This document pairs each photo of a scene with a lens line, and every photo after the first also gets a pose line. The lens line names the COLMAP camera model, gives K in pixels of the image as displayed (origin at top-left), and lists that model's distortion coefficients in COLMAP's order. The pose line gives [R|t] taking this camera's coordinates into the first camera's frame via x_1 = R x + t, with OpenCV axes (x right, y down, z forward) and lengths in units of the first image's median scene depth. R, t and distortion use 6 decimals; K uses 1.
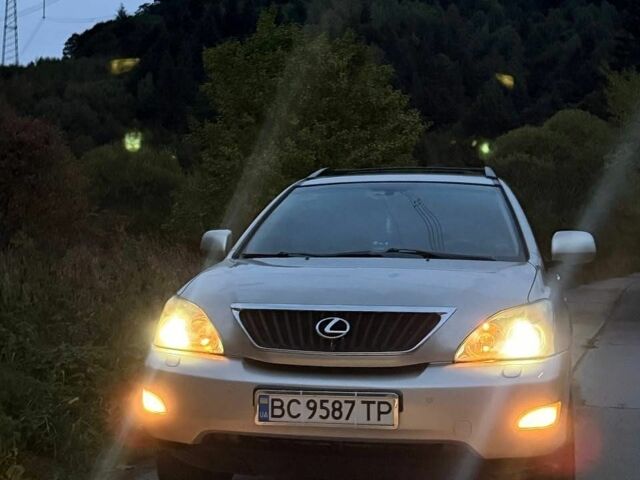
lens RADIAL K [[1025.1, 0, 320.0], [0, 1025.1, 240.0], [0, 0, 1]] dist [0.128010, -0.145902]
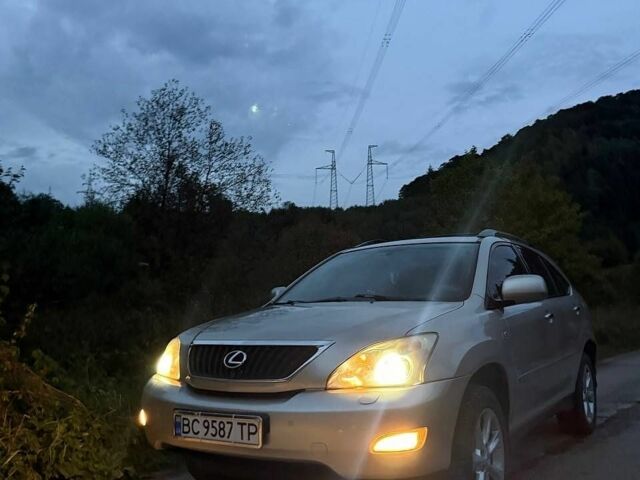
lens RADIAL K [[597.8, 0, 320.0], [0, 597.8, 240.0], [0, 0, 1]] dist [0.191150, -0.403775]
pose [[0.925097, -0.073982, -0.372454, 0.387290], [0.036181, 0.993548, -0.107485, 0.024351], [0.378003, 0.085958, 0.921805, 0.350887]]
